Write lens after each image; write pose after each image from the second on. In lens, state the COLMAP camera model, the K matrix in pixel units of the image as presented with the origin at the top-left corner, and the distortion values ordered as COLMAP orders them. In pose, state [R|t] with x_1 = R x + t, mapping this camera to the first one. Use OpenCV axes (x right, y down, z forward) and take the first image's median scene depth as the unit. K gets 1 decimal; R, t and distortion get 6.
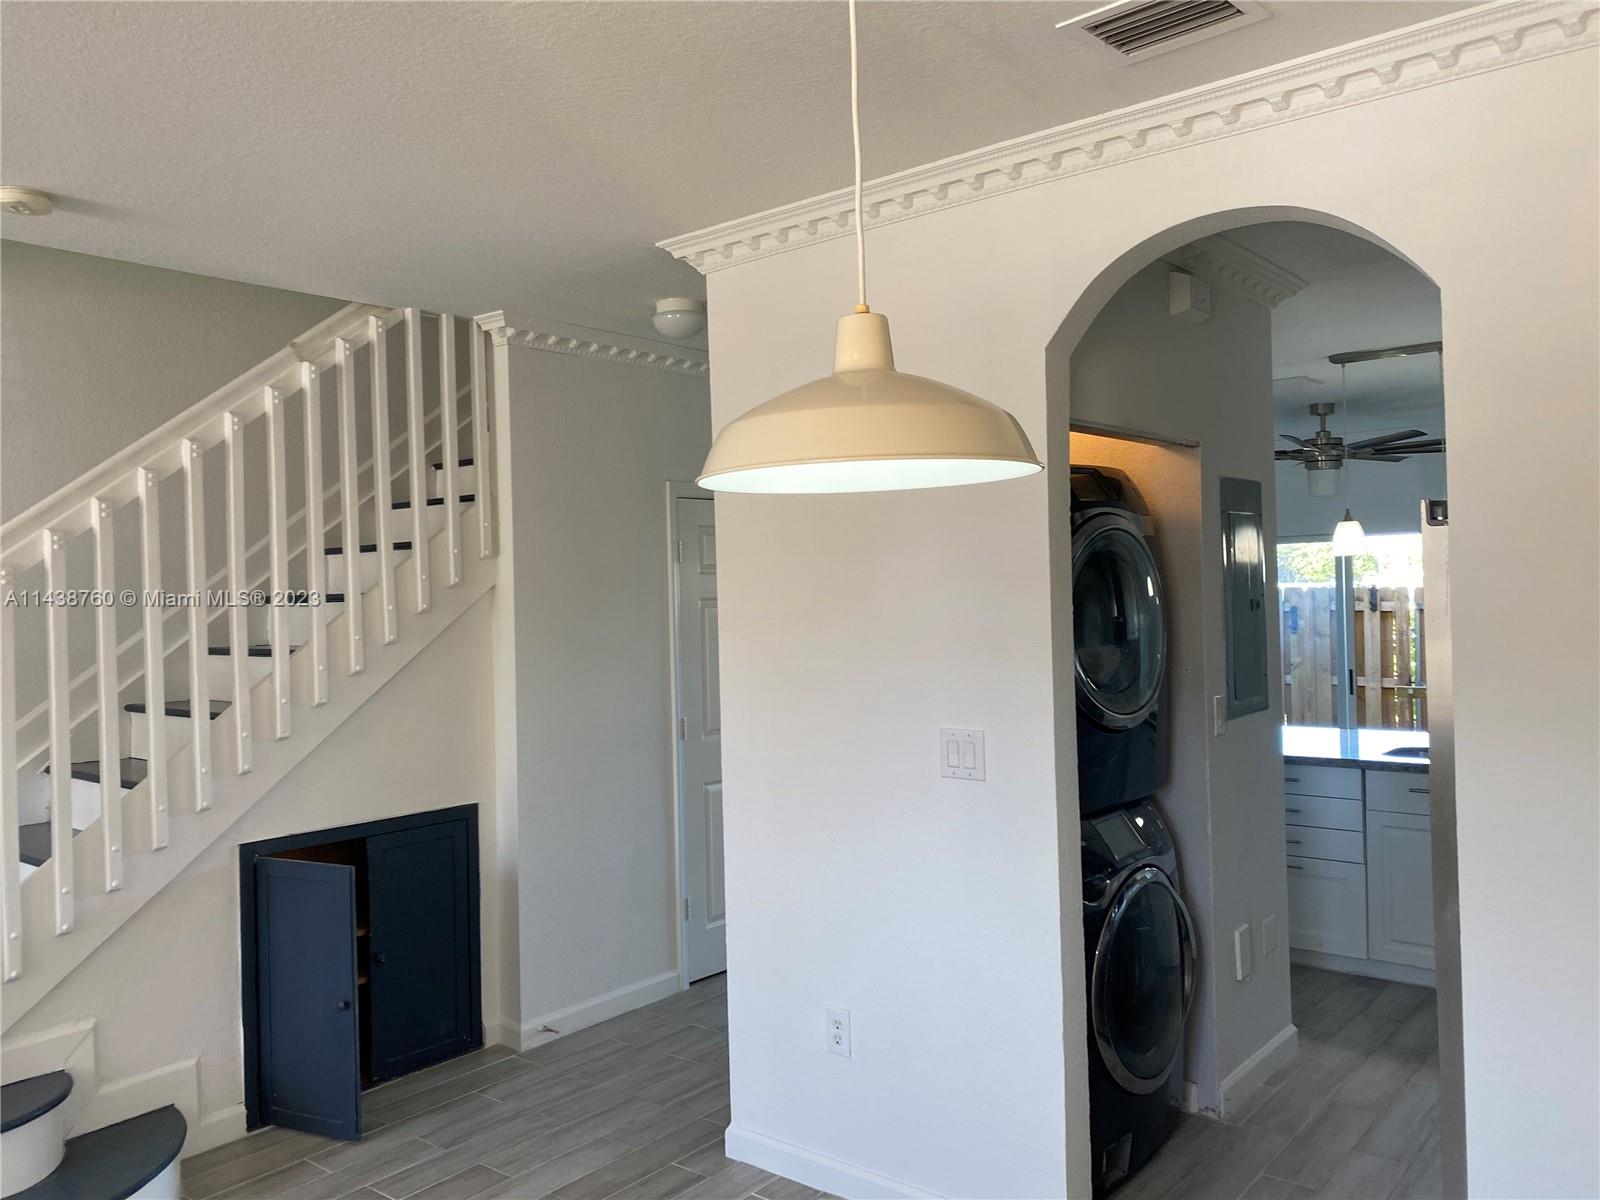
lens RADIAL K [[1217.7, 0, 797.9], [0, 1217.7, 600.4], [0, 0, 1]] dist [0.009887, -0.007667]
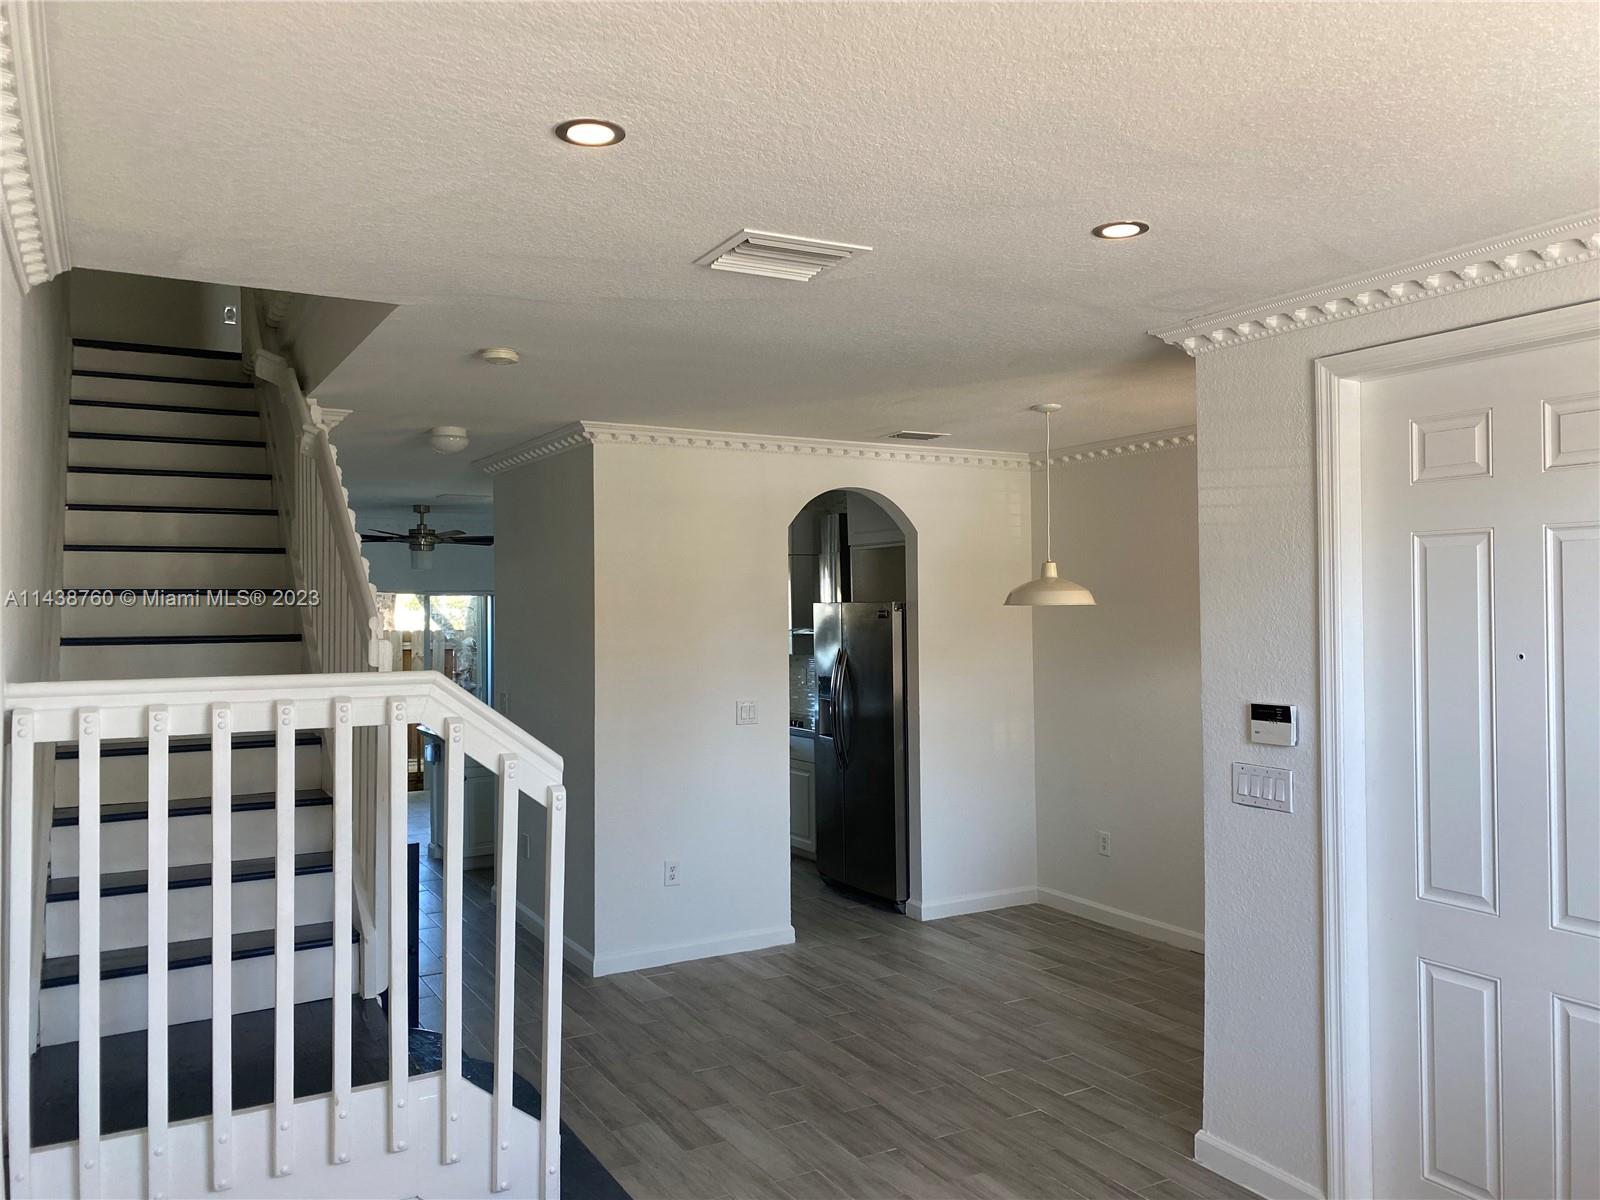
lens RADIAL K [[1217.7, 0, 801.3], [0, 1217.7, 592.9], [0, 0, 1]] dist [0.009887, -0.007667]
pose [[0.346372, 0.035310, 0.937432, -0.775638], [0.002758, 0.999249, -0.038657, 0.000167], [-0.938093, 0.015975, 0.346015, 0.077798]]
